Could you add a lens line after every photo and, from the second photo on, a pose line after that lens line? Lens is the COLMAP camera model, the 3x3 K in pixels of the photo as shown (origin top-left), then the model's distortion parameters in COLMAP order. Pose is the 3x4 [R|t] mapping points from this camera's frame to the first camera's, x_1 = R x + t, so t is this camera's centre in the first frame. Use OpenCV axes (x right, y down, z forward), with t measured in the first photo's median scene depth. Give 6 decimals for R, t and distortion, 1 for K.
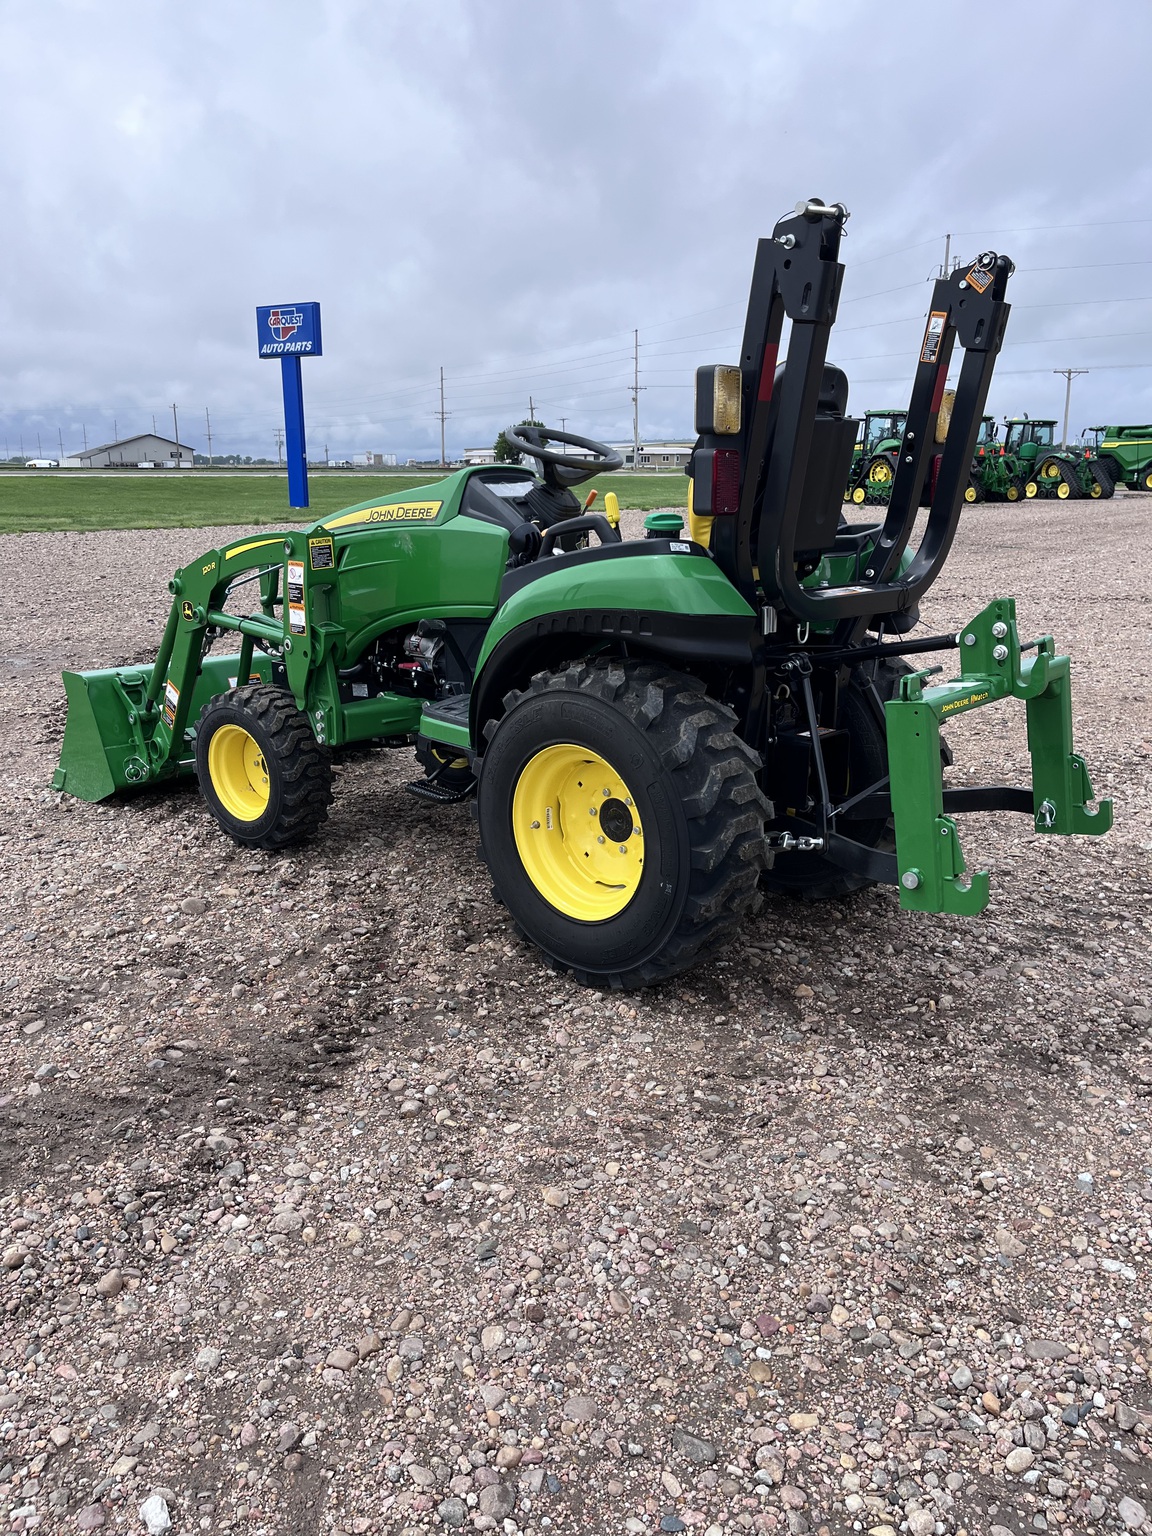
lens RADIAL K [[1168.7, 0, 531.6], [0, 1168.7, 786.8], [0, 0, 1]] dist [0.064968, -0.102433]
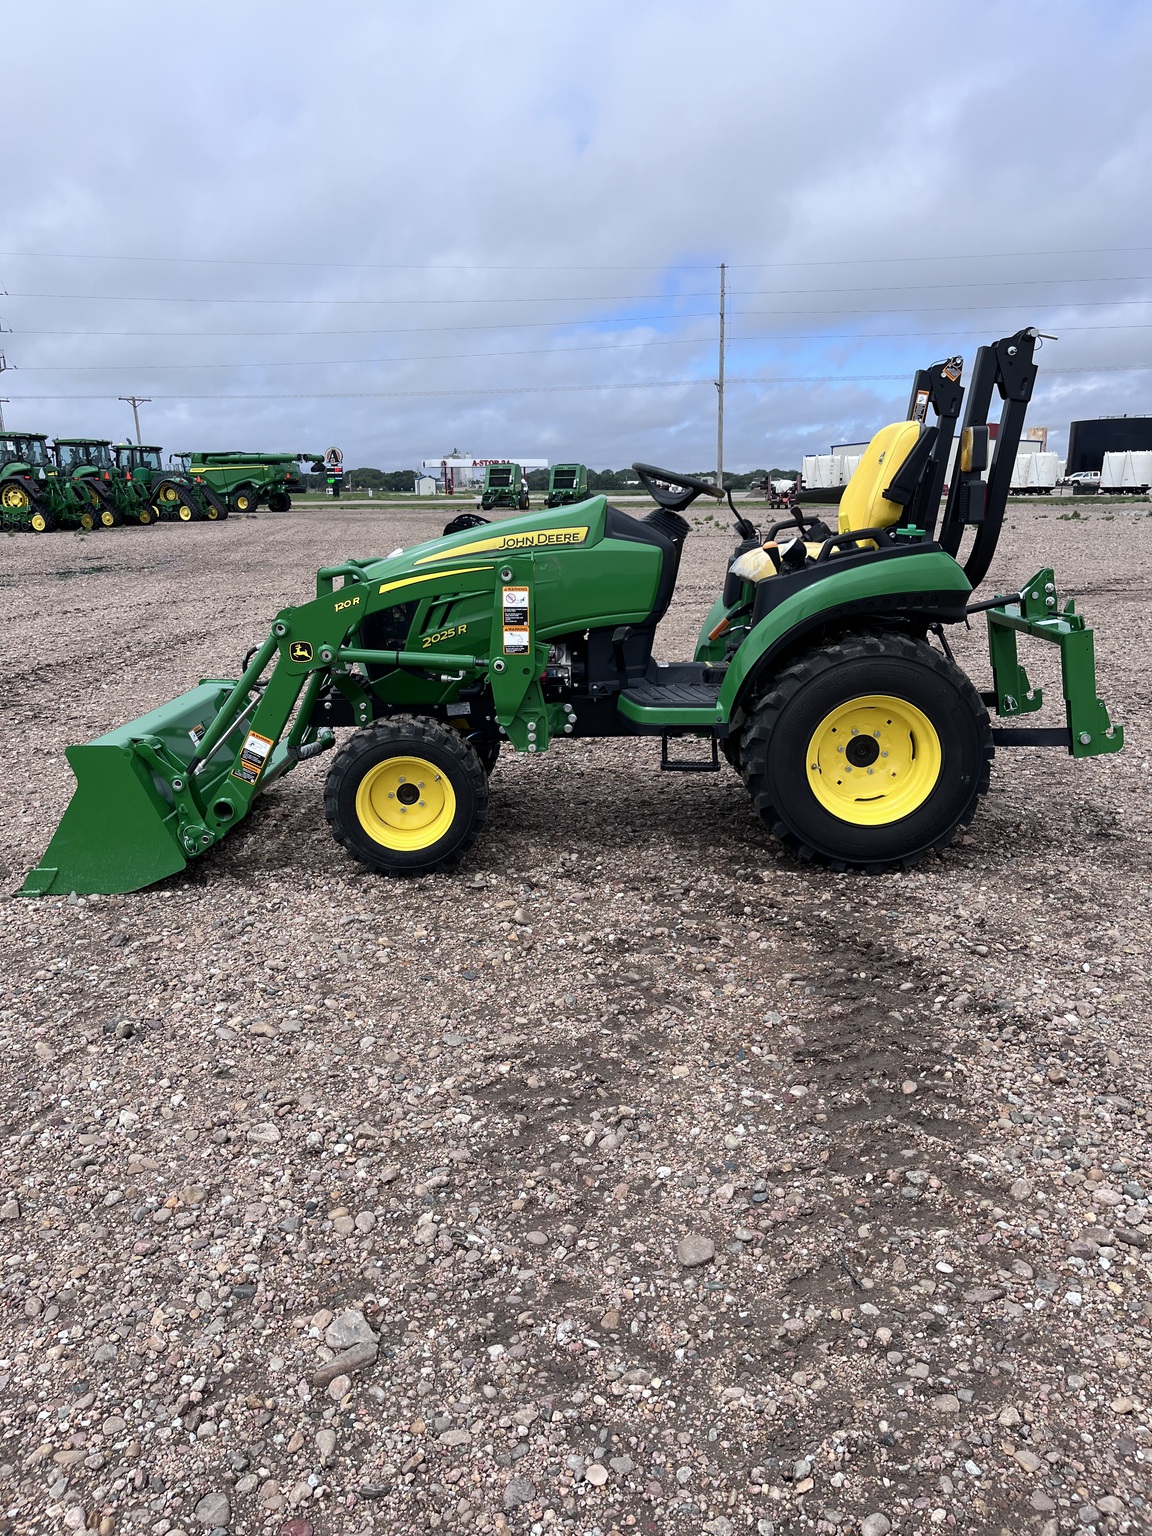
lens RADIAL K [[1170.2, 0, 576.0], [0, 1170.2, 768.0], [0, 0, 1]] dist [0.117768, -0.193023]
pose [[0.711533, -0.171563, 0.681386, -1.075475], [0.195697, 0.979750, 0.042332, -0.073486], [-0.674851, 0.103224, 0.730699, 0.221009]]
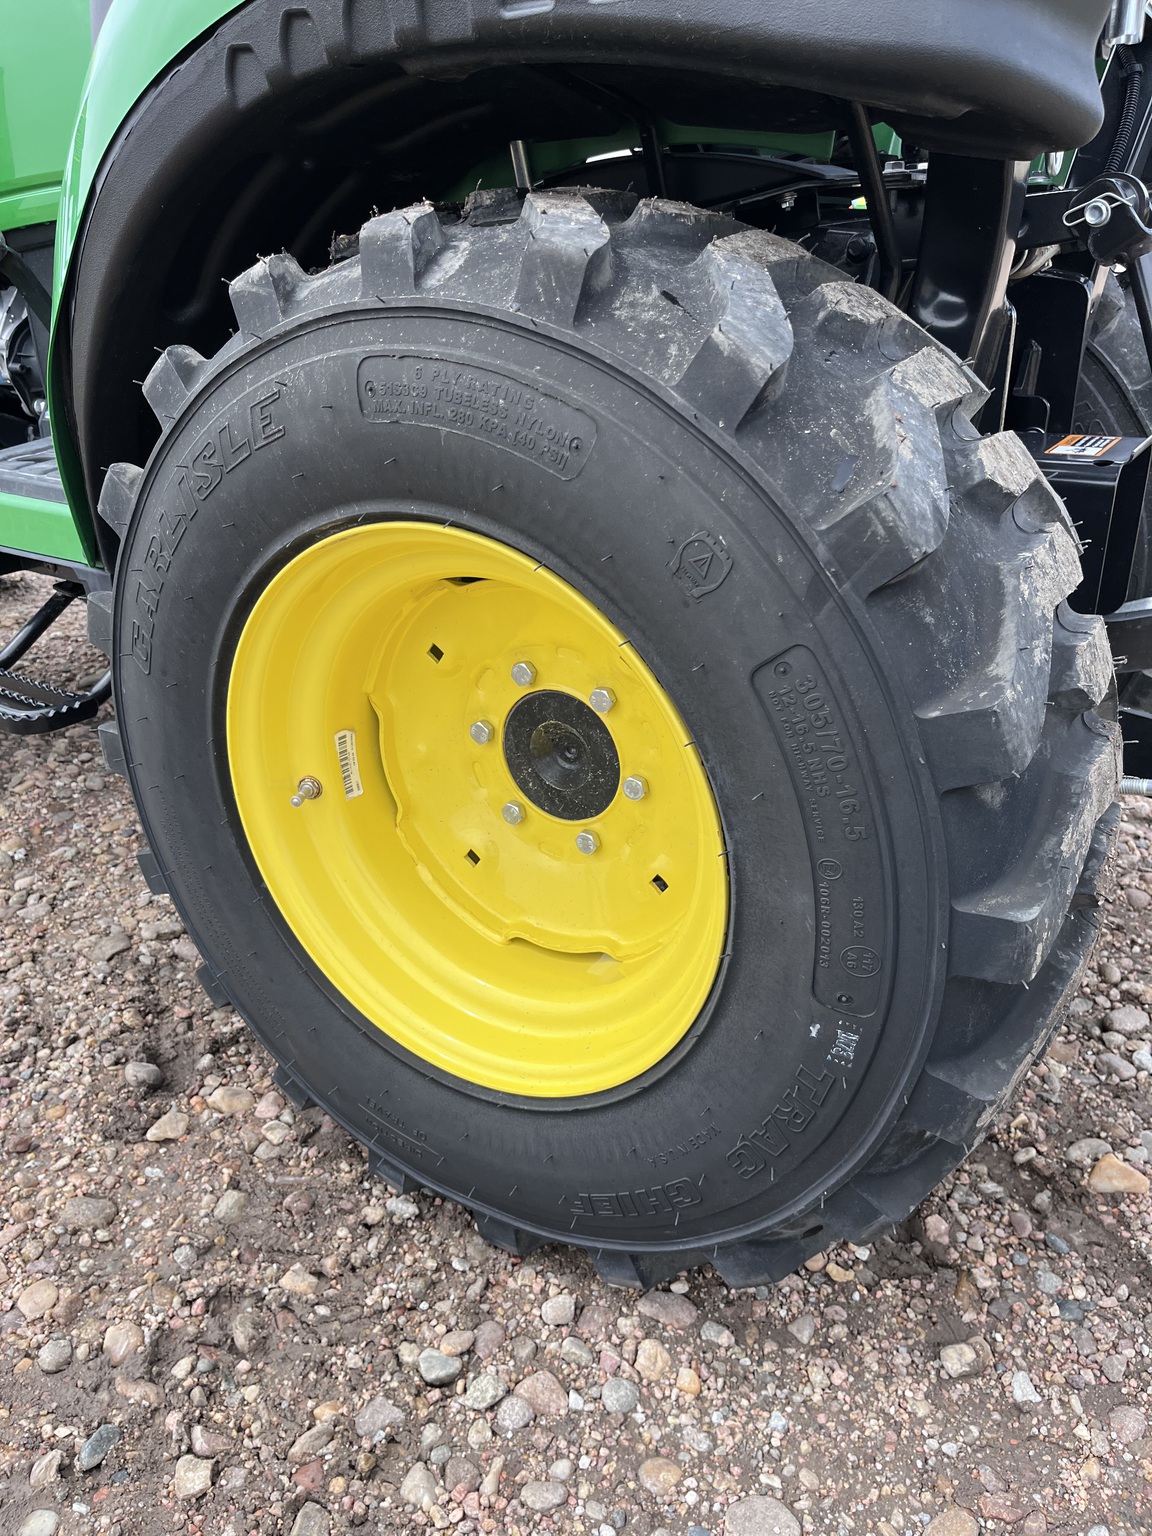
lens RADIAL K [[1214.6, 0, 575.0], [0, 1214.6, 750.7], [0, 0, 1]] dist [0.001312, -0.002284]
pose [[0.973165, -0.108100, 0.203136, 0.008370], [0.080379, 0.986870, 0.140094, -0.018663], [-0.215613, -0.120006, 0.969077, 0.661106]]
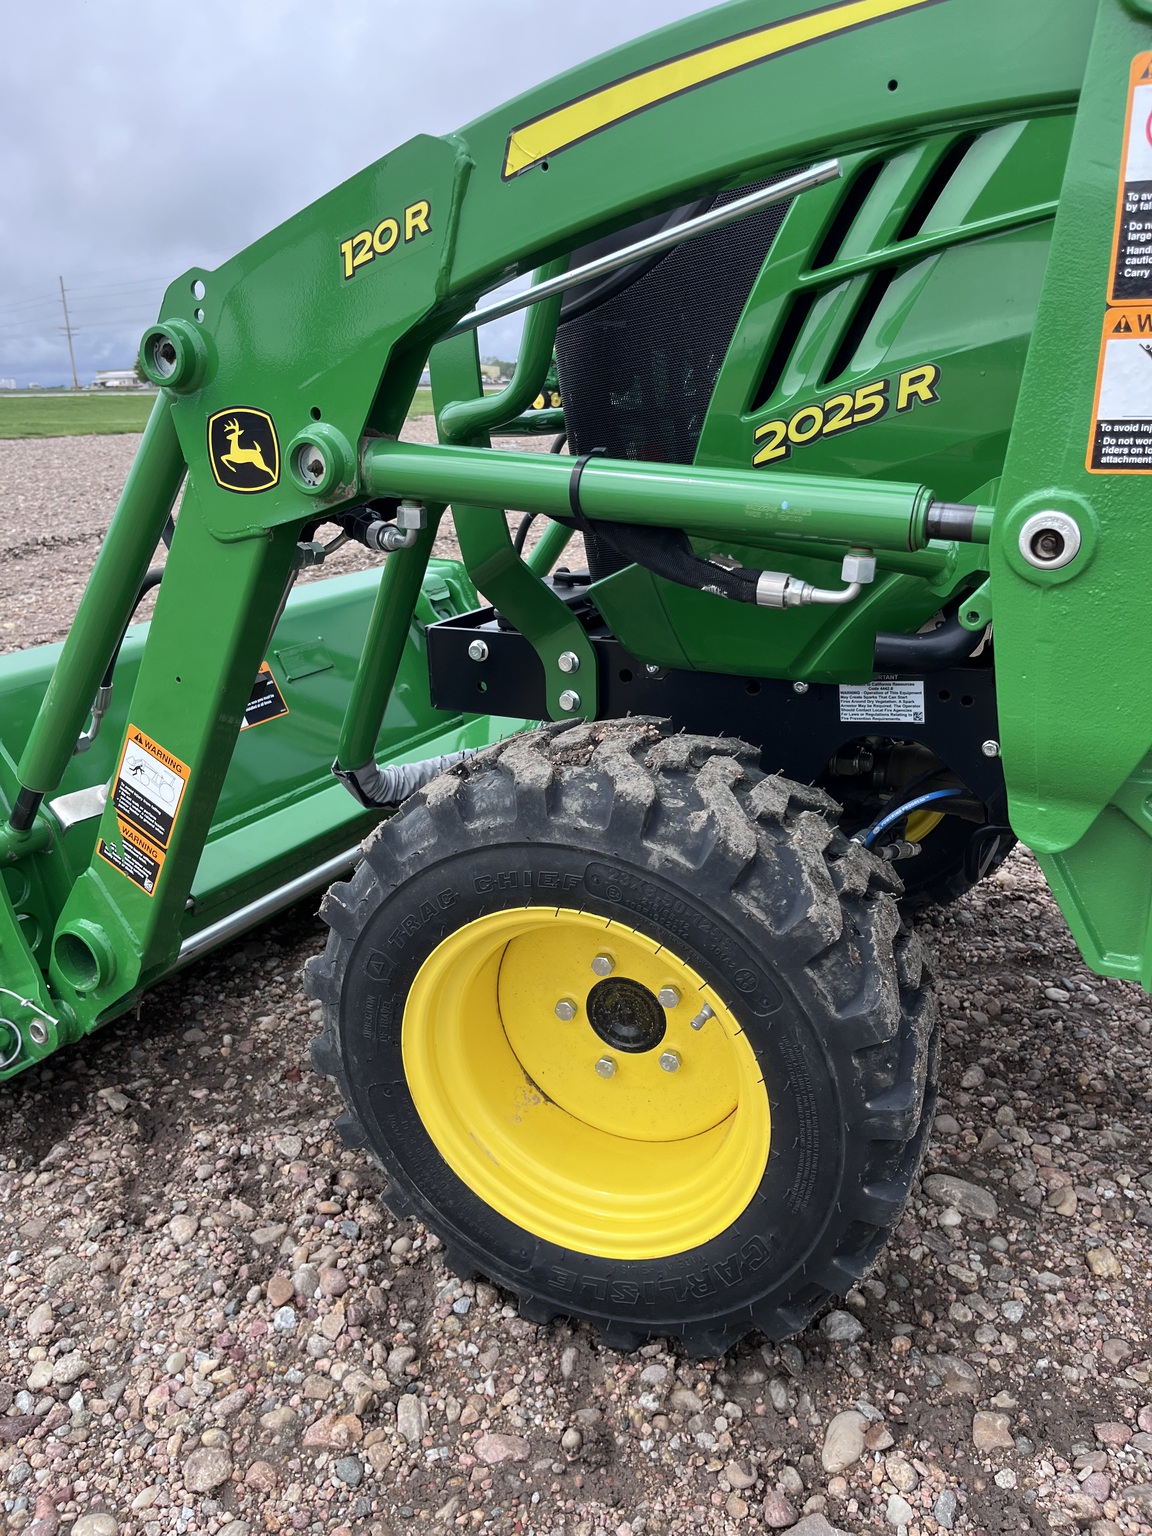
lens RADIAL K [[1170.2, 0, 576.0], [0, 1170.2, 768.0], [0, 0, 1]] dist [0.117768, -0.193023]
pose [[0.952267, -0.114988, 0.282781, -0.408914], [0.101876, 0.992944, 0.060694, -0.123685], [-0.287765, -0.028988, 0.957262, 0.997476]]
